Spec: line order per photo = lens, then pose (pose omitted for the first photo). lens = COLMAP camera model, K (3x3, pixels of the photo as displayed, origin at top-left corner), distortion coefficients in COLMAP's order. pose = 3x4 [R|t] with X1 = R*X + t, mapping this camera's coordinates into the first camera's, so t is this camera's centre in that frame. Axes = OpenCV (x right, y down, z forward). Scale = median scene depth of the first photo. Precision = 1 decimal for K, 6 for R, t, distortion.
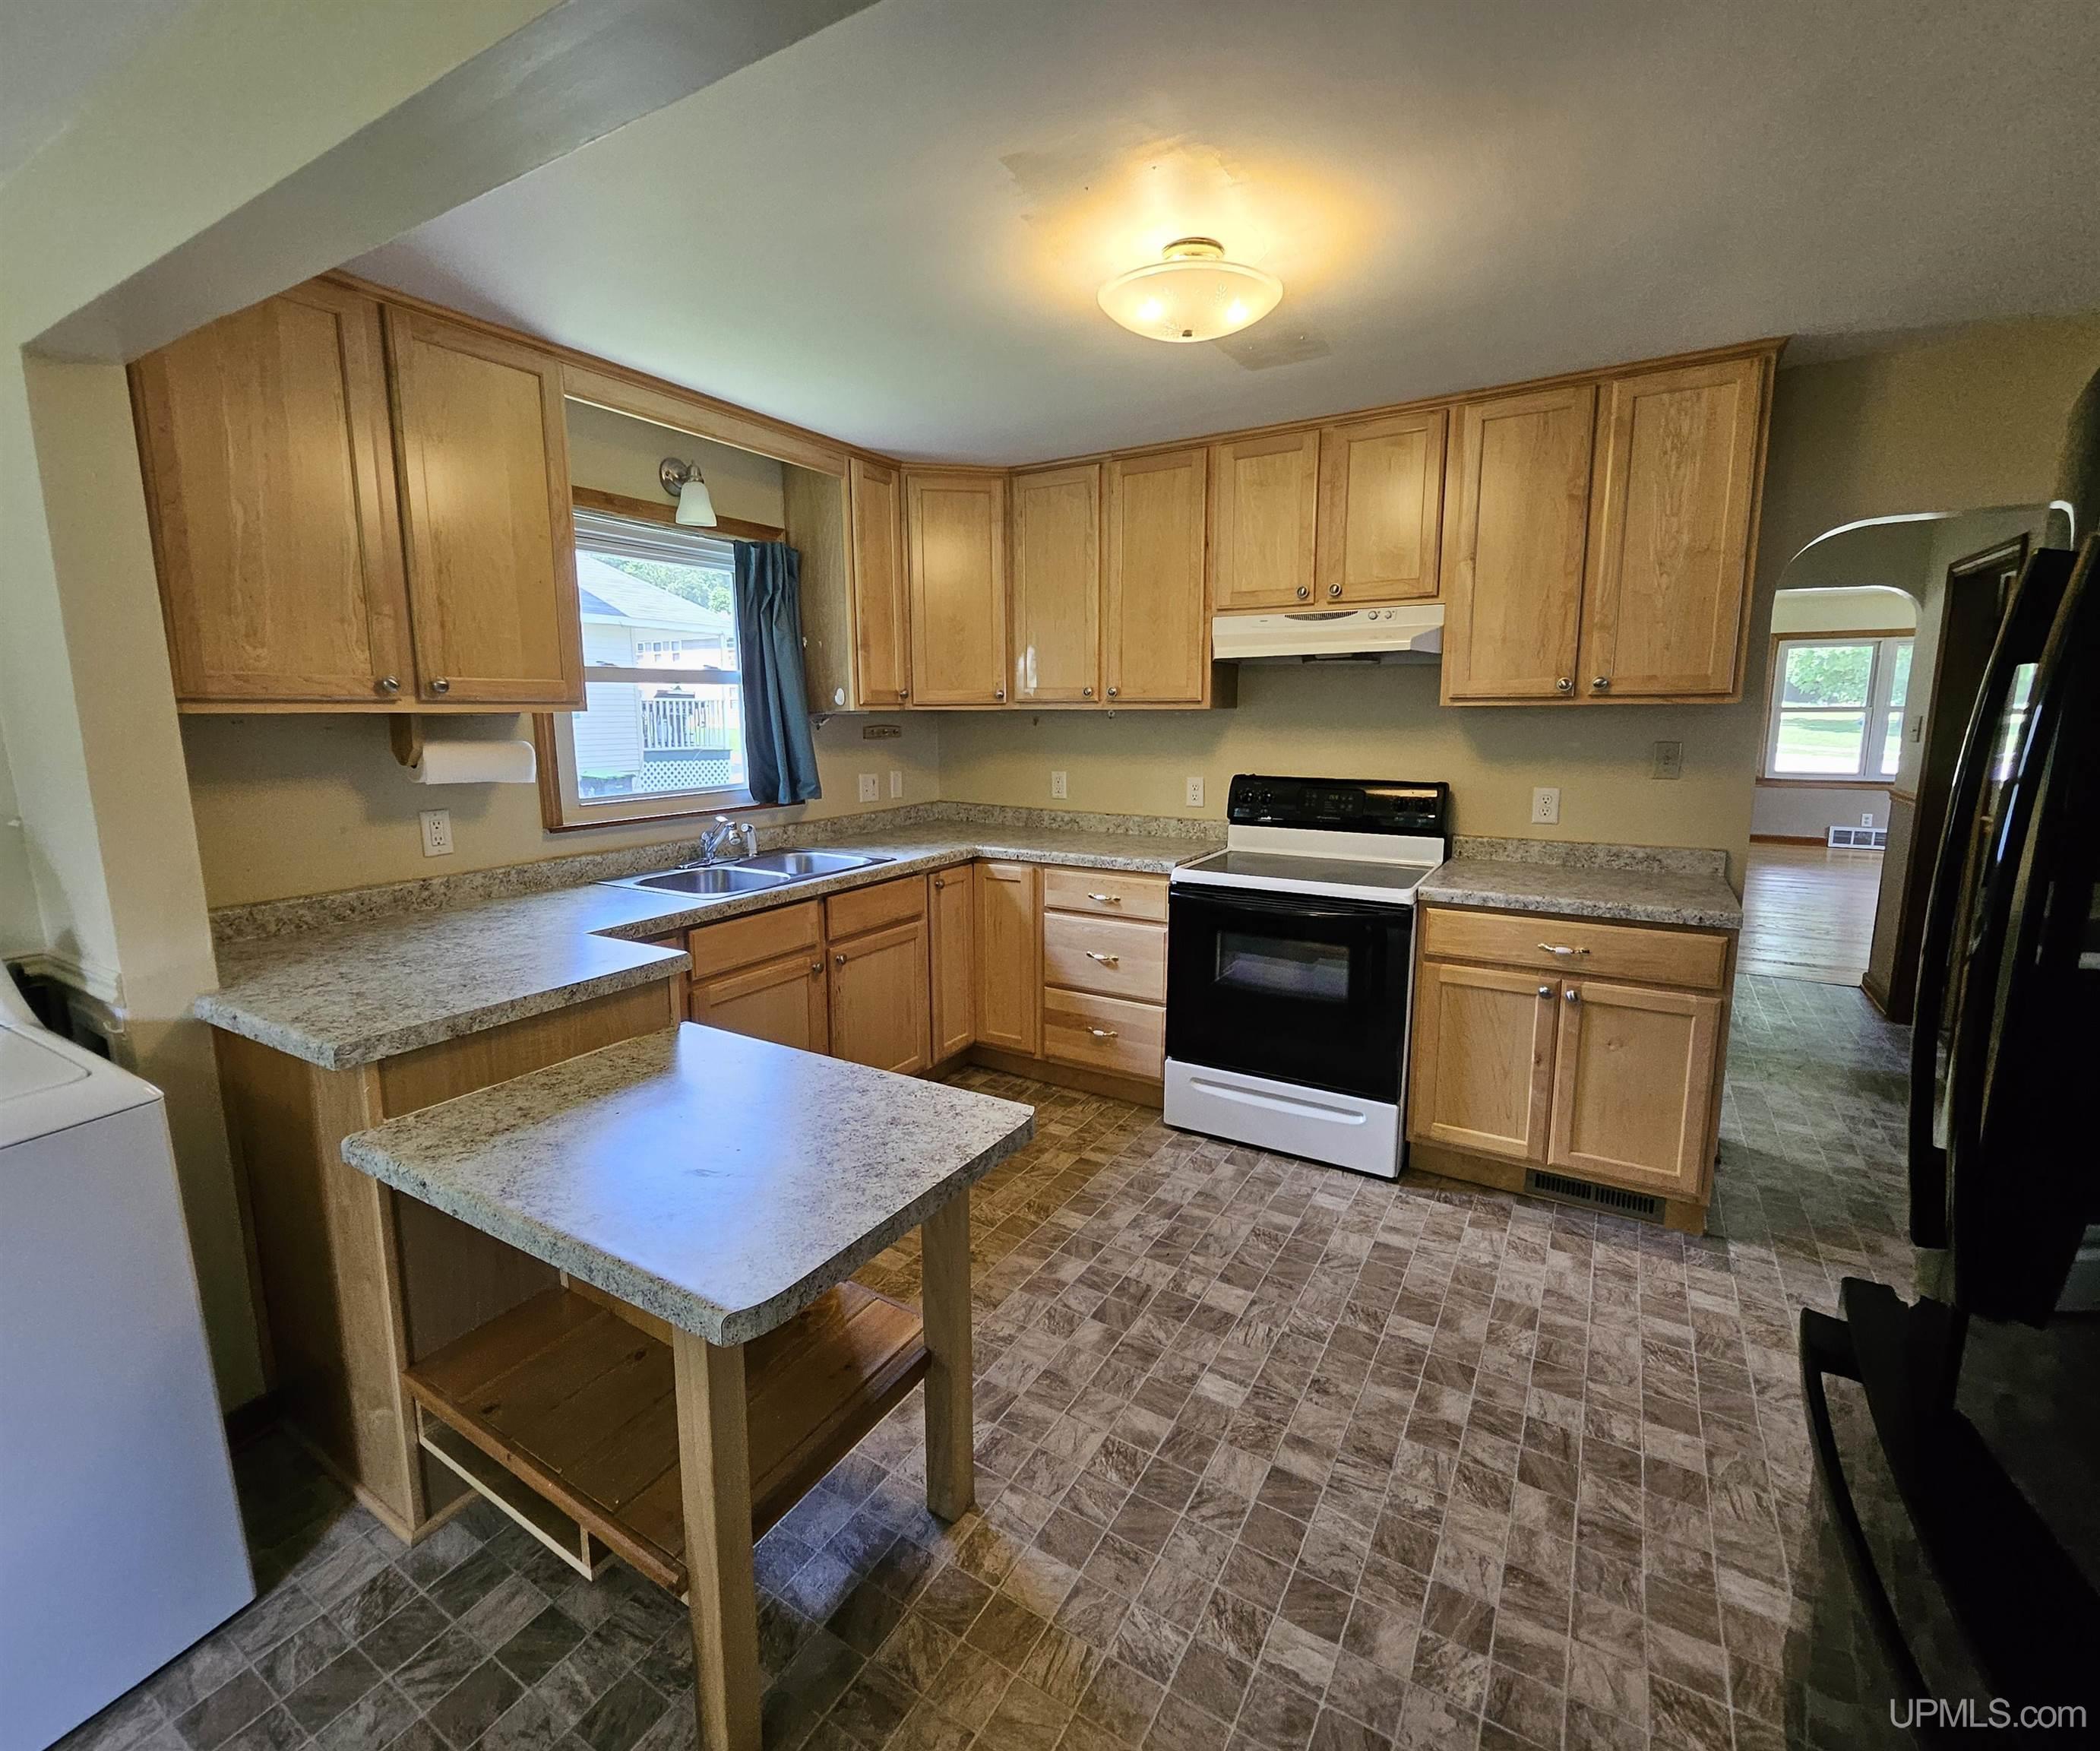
lens RADIAL K [[955.3, 0, 1046.0], [0, 955.3, 856.6], [0, 0, 1]] dist [0.025910, -0.017804]
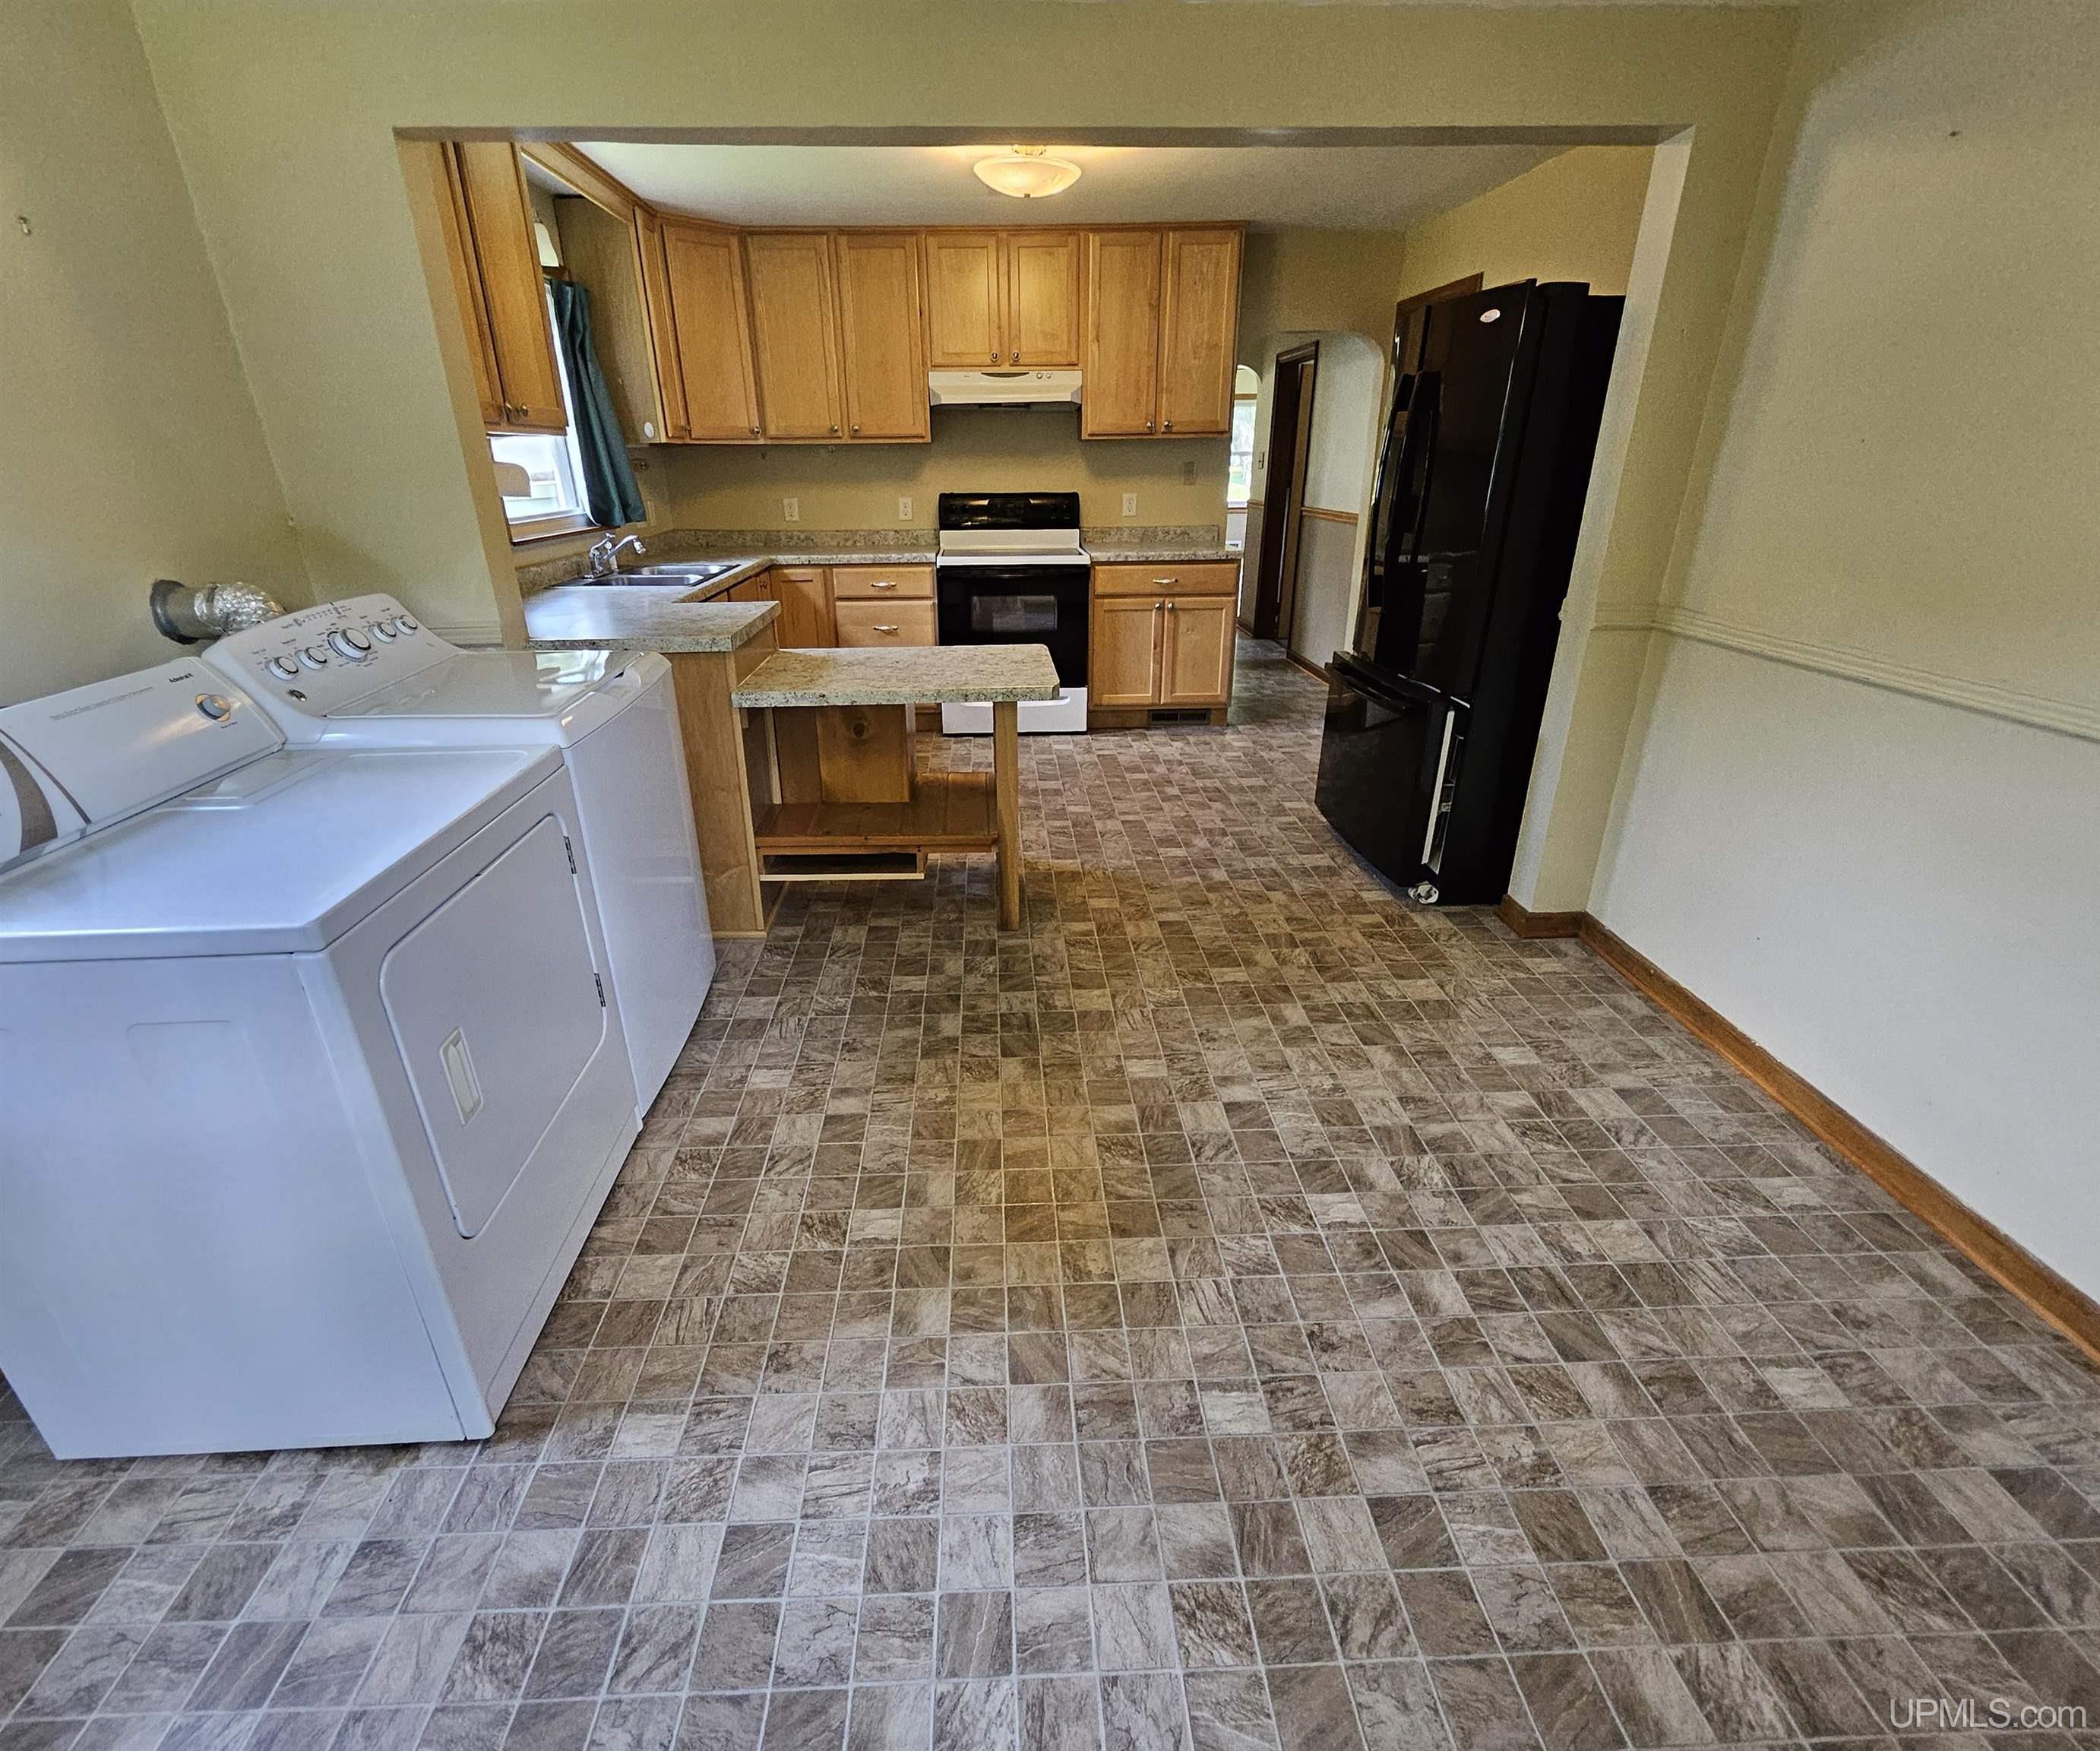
lens RADIAL K [[955.4, 0, 1019.1], [0, 955.4, 860.5], [0, 0, 1]] dist [0.000122, -0.001110]
pose [[0.838585, -0.224449, 0.496385, -0.607689], [0.087694, 0.954915, 0.283633, 0.051793], [-0.537666, -0.194320, 0.820460, -0.379707]]
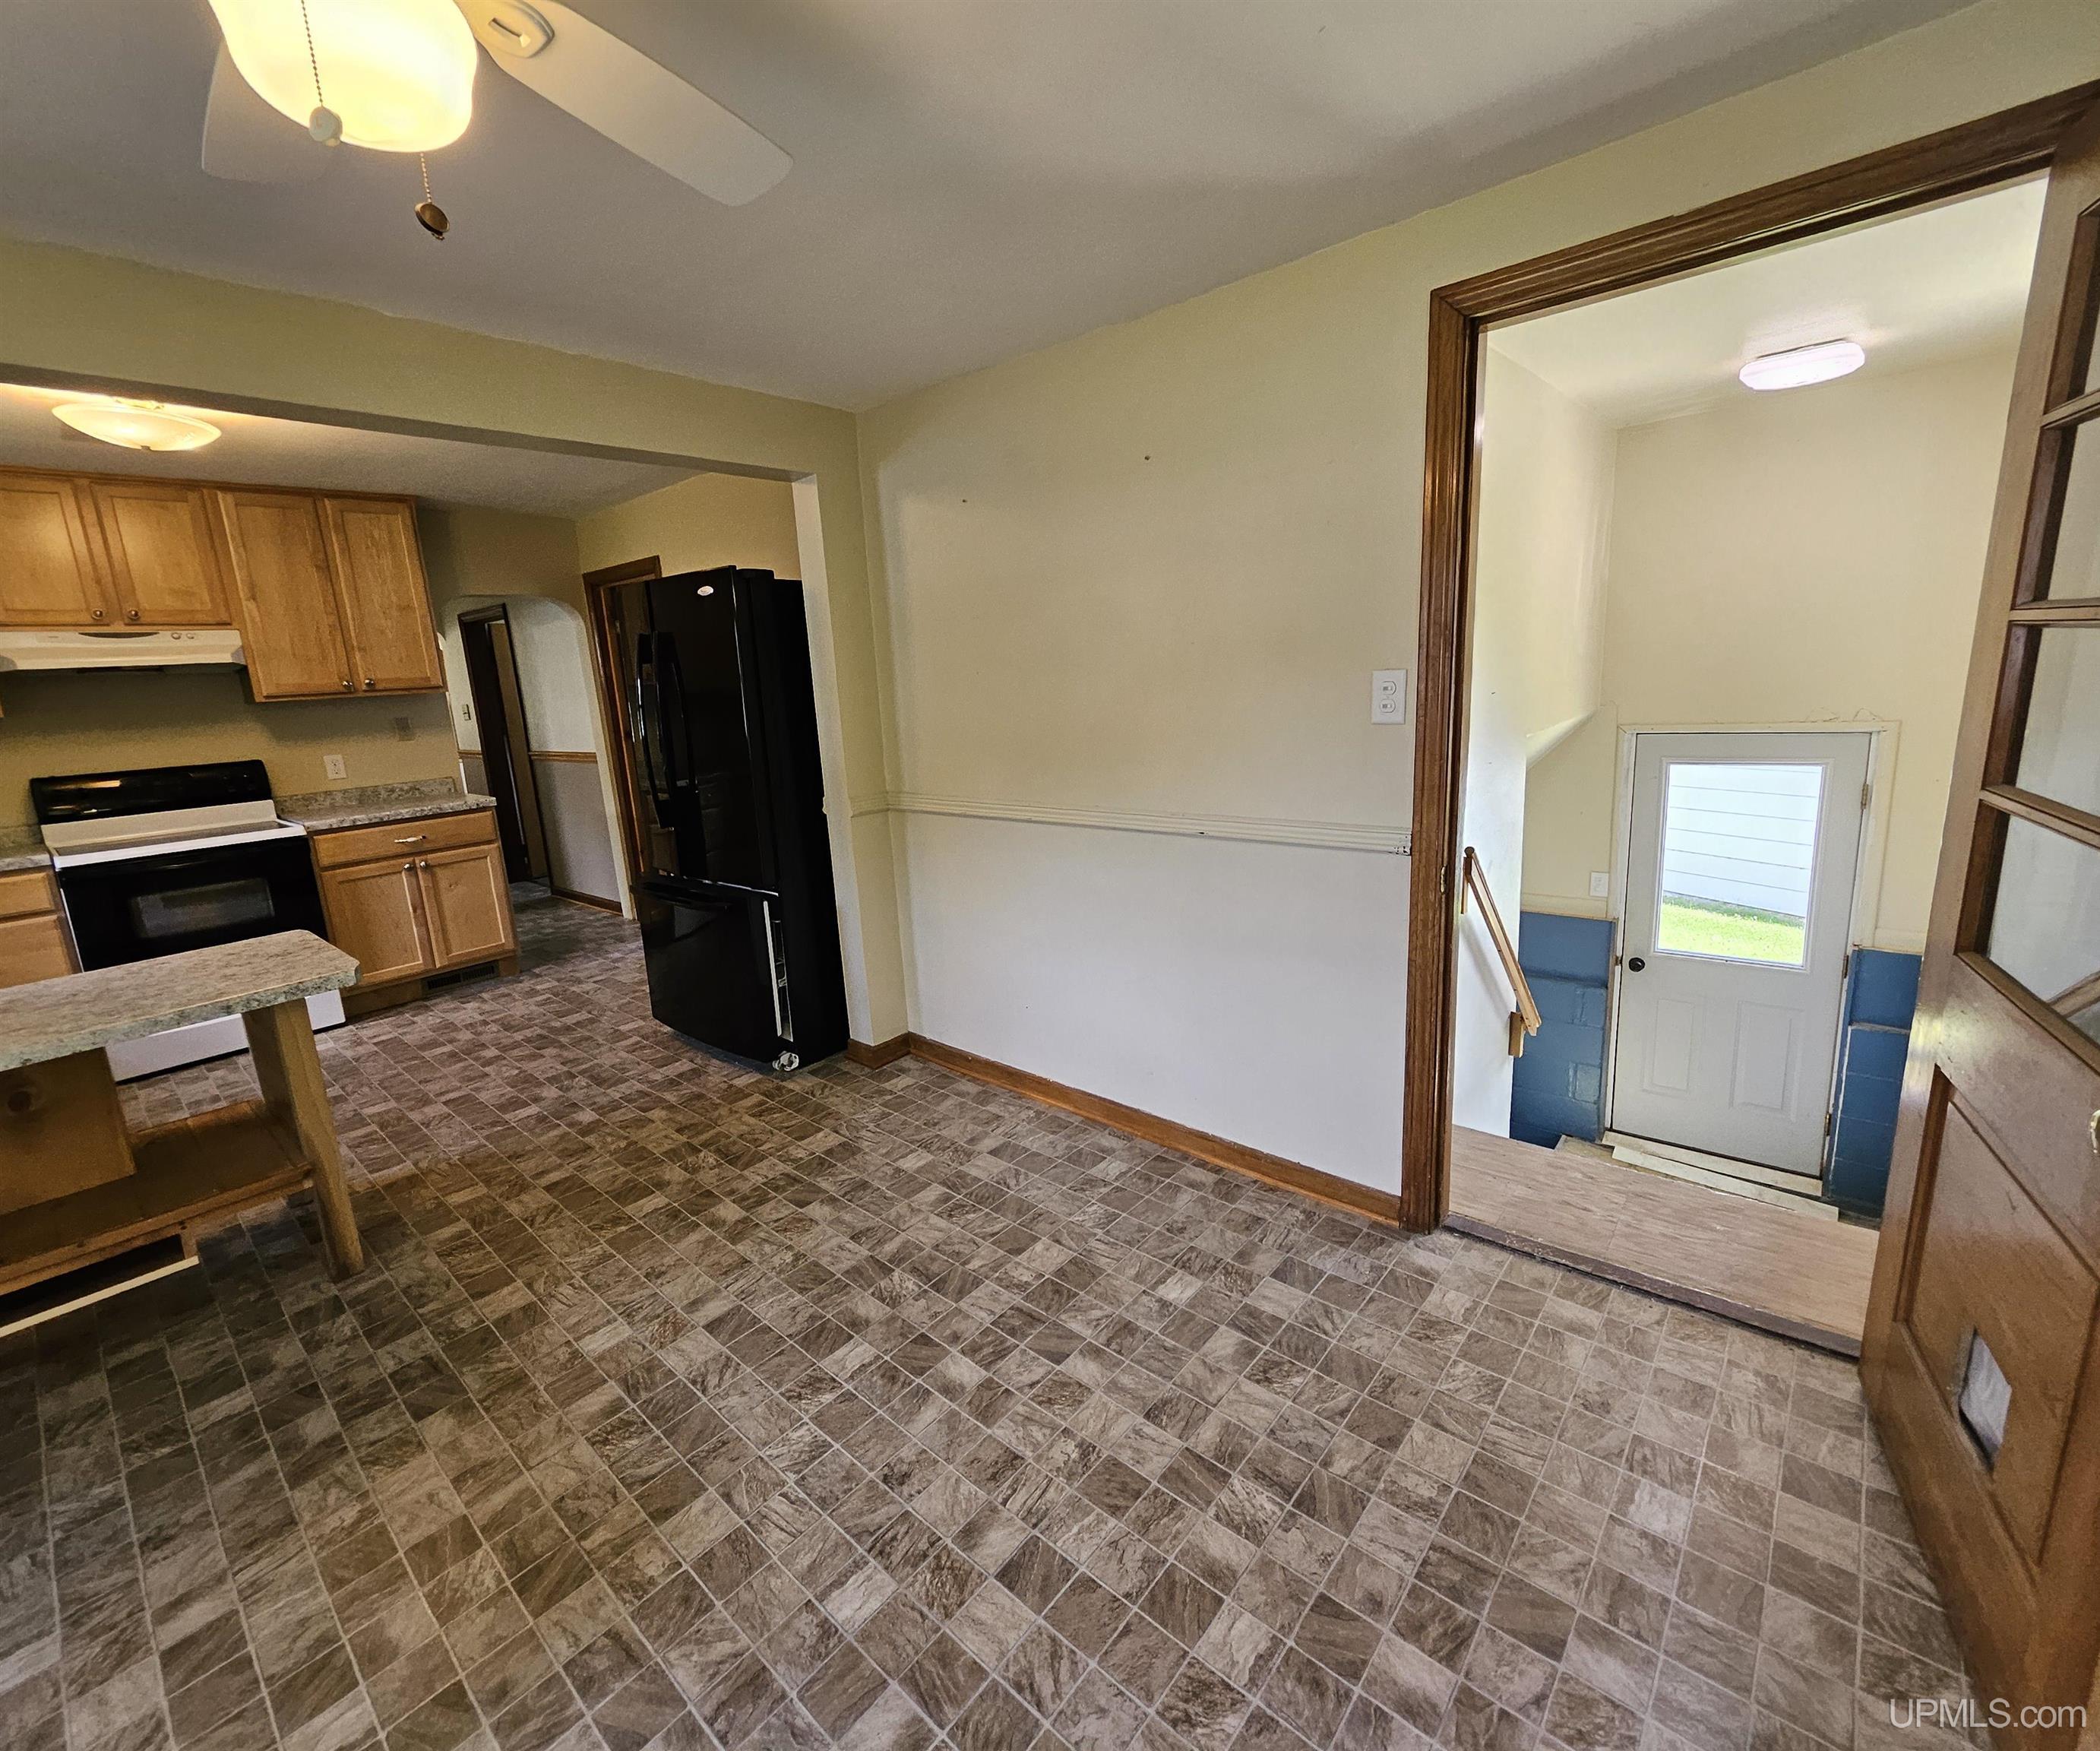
lens RADIAL K [[910.3, 0, 1034.9], [0, 910.3, 853.6], [0, 0, 1]] dist [-0.000659, -0.002794]
pose [[0.184832, -0.208248, 0.960453, -0.675225], [0.191981, 0.966114, 0.172530, 0.044426], [-0.963836, 0.152500, 0.218549, -0.340861]]
